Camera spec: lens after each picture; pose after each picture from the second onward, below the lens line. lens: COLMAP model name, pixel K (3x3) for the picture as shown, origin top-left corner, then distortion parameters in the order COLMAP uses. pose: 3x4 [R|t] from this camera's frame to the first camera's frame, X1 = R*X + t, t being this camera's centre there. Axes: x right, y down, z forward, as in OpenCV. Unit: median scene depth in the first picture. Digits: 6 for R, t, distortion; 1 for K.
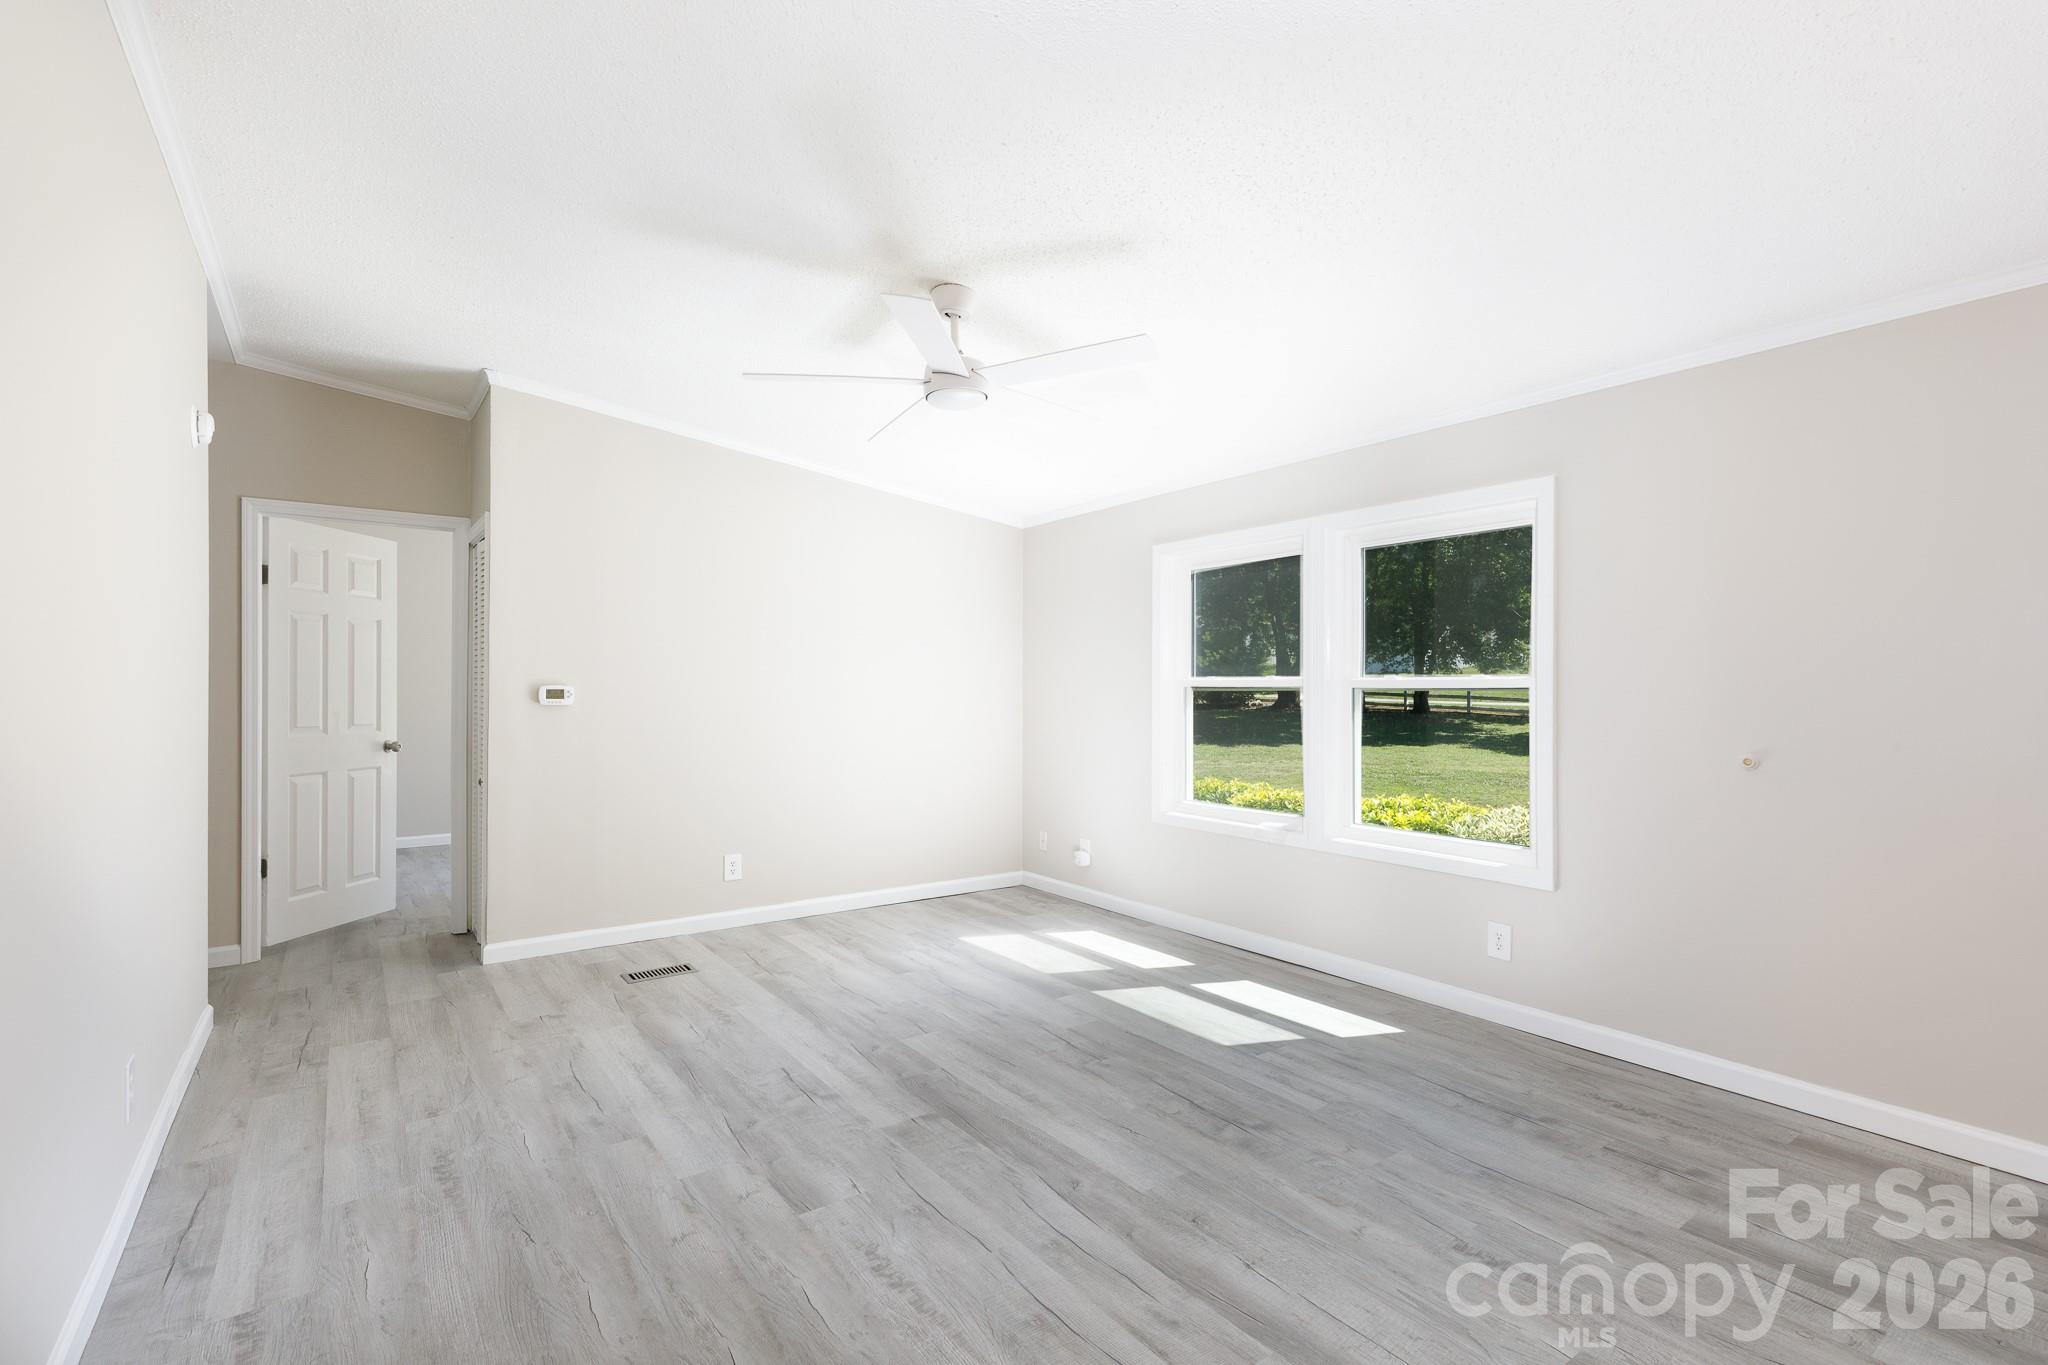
lens RADIAL K [[922.9, 0, 1043.8], [0, 922.9, 695.0], [0, 0, 1]] dist [0.004272, 0.000718]
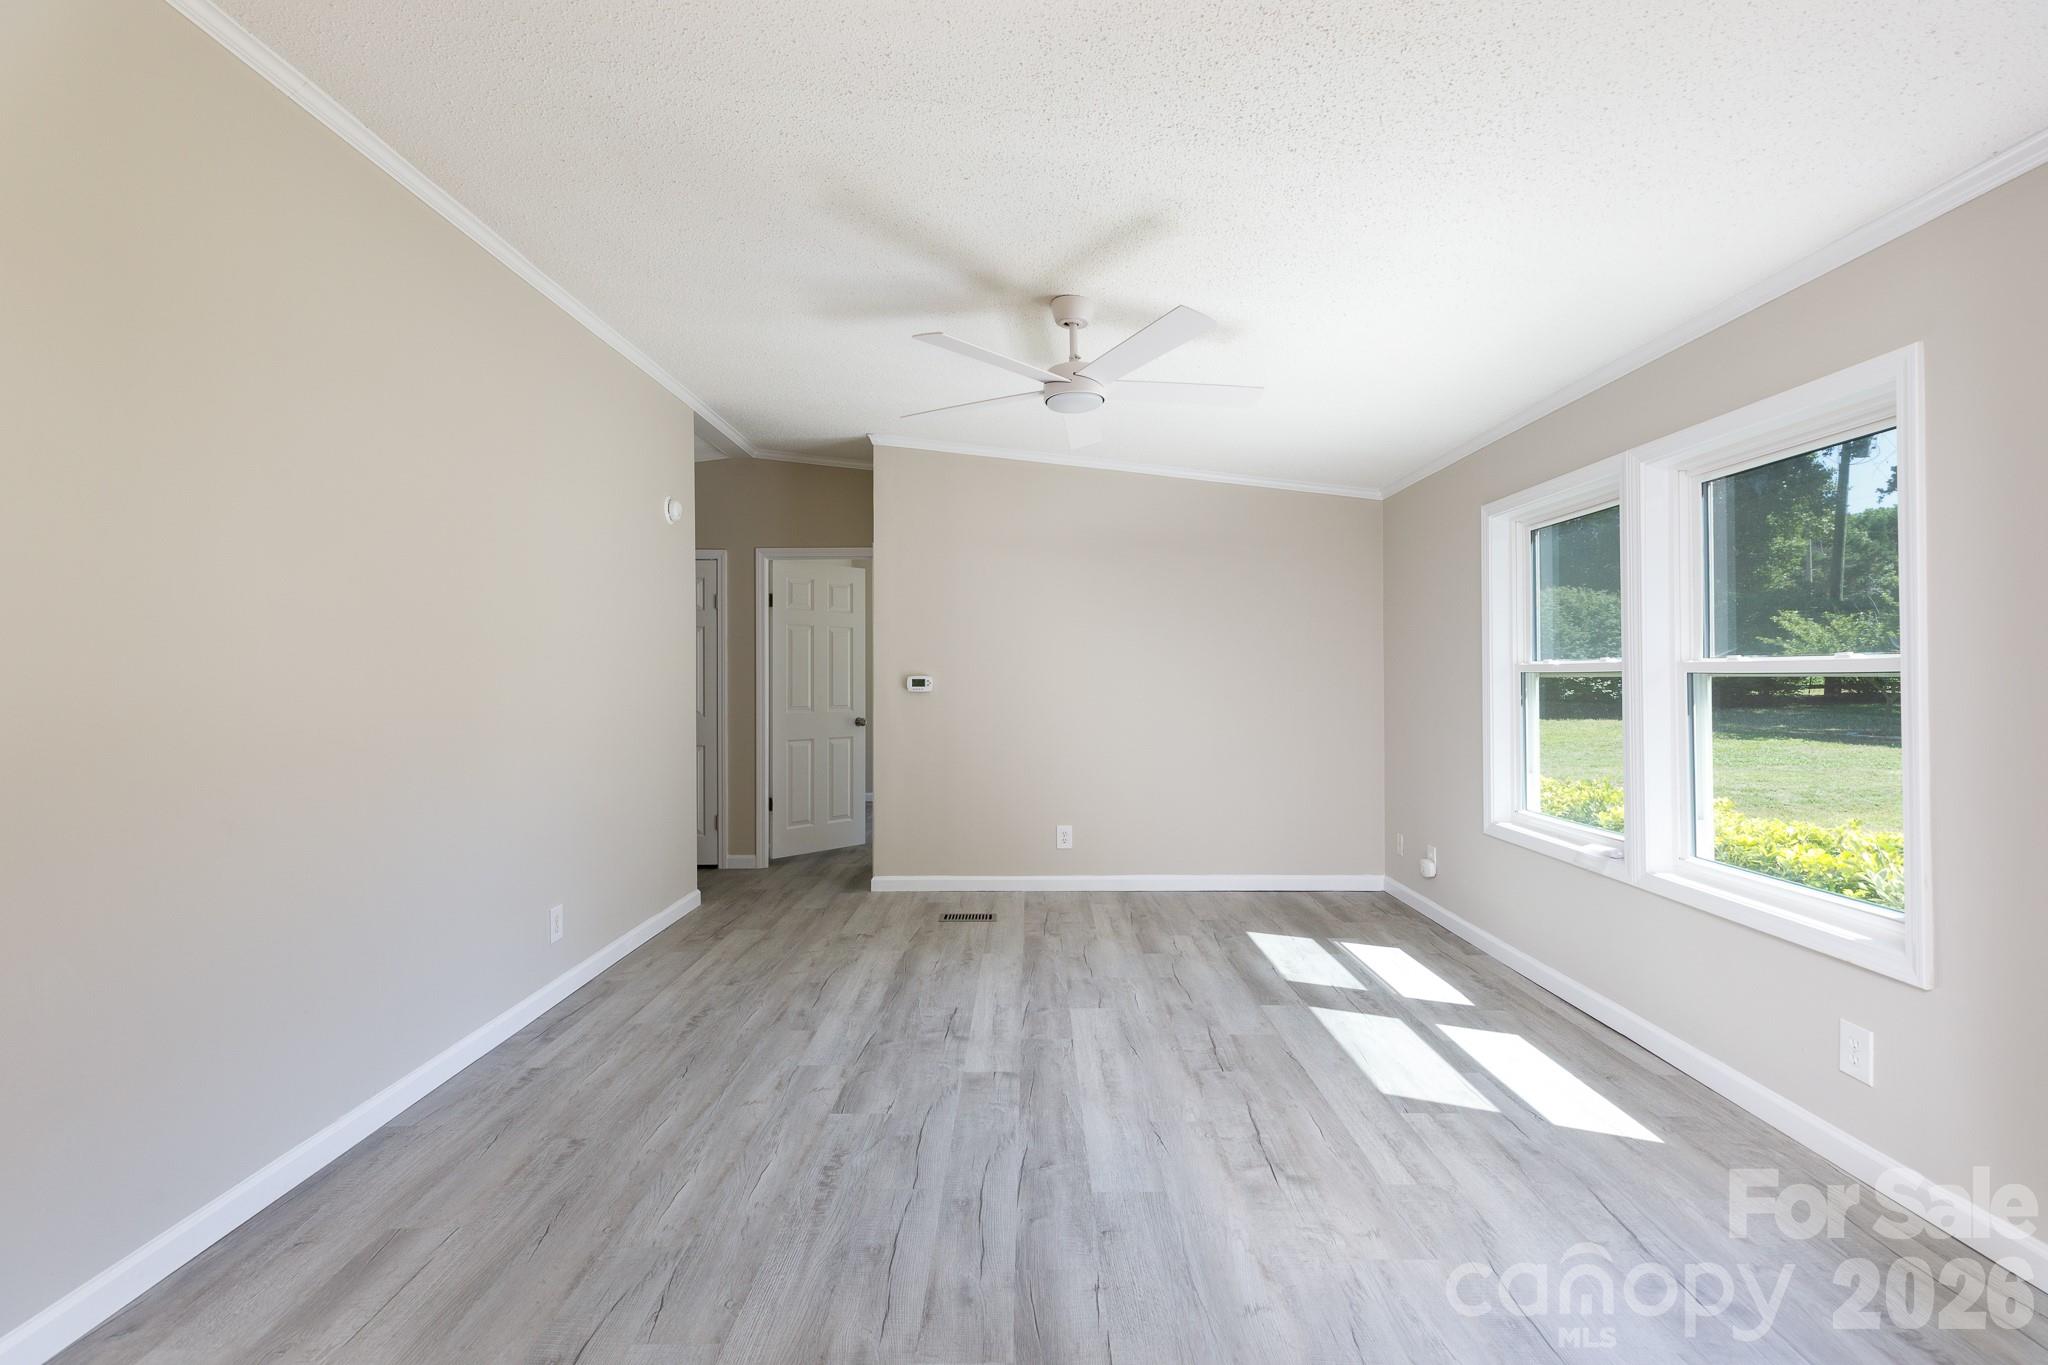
lens RADIAL K [[922.9, 0, 1039.3], [0, 922.9, 670.8], [0, 0, 1]] dist [0.004272, 0.000718]
pose [[0.805302, -0.009911, -0.592782, 0.374764], [0.002823, 0.999913, -0.012884, -0.000501], [0.592858, 0.008702, 0.805260, 0.100977]]
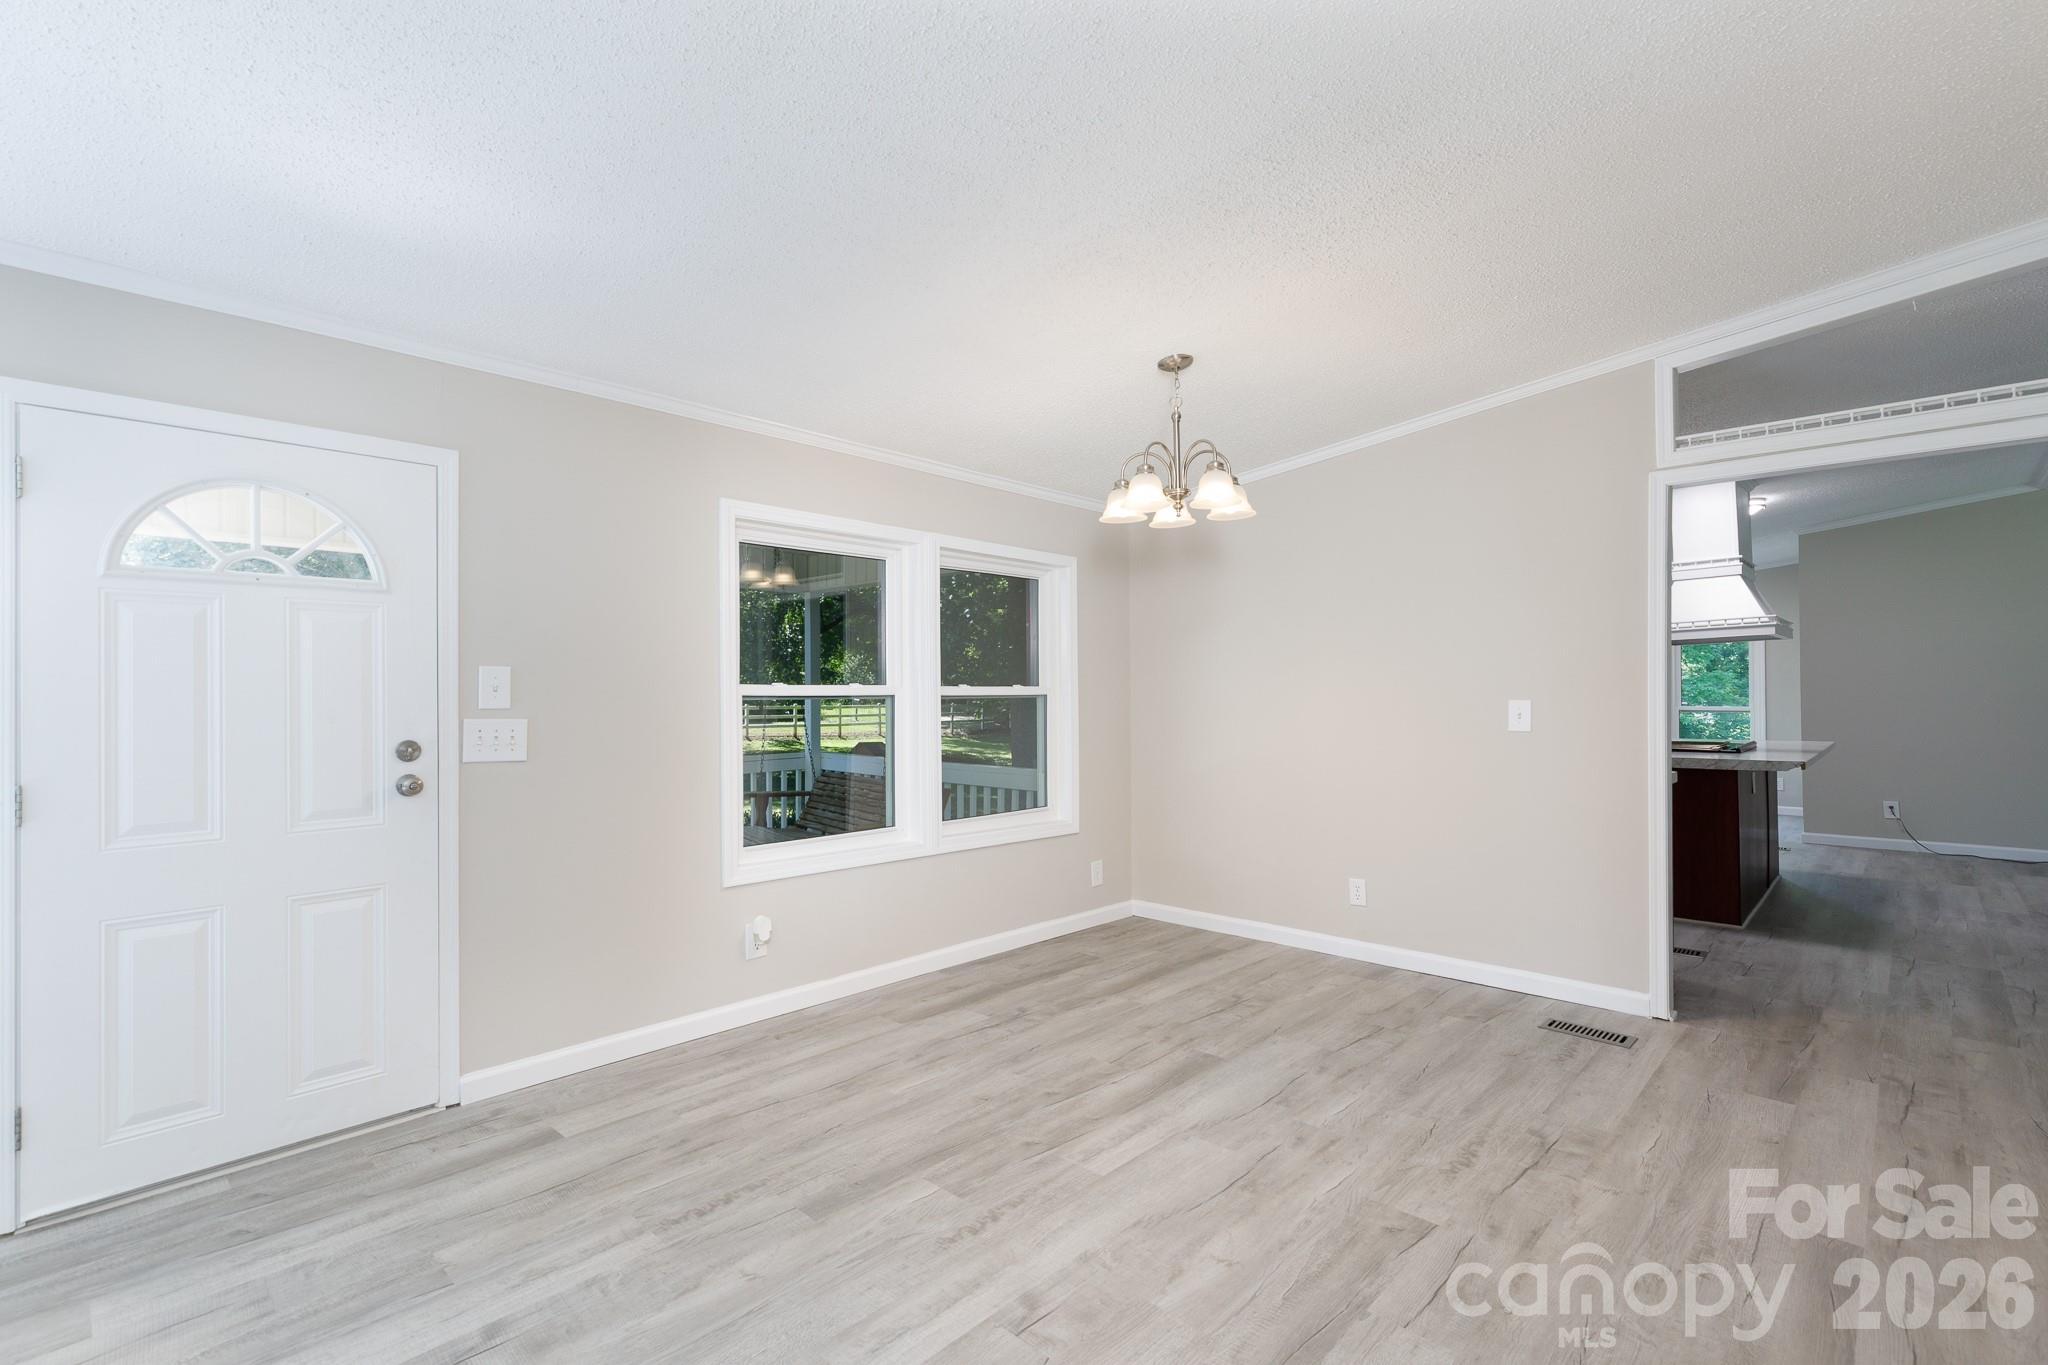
lens RADIAL K [[922.9, 0, 1026.3], [0, 922.9, 699.5], [0, 0, 1]] dist [0.004272, 0.000718]
pose [[-0.154746, -0.003287, 0.987949, -0.822721], [0.013111, 0.999900, 0.005380, -0.010261], [-0.987867, 0.013786, -0.154687, 1.189601]]
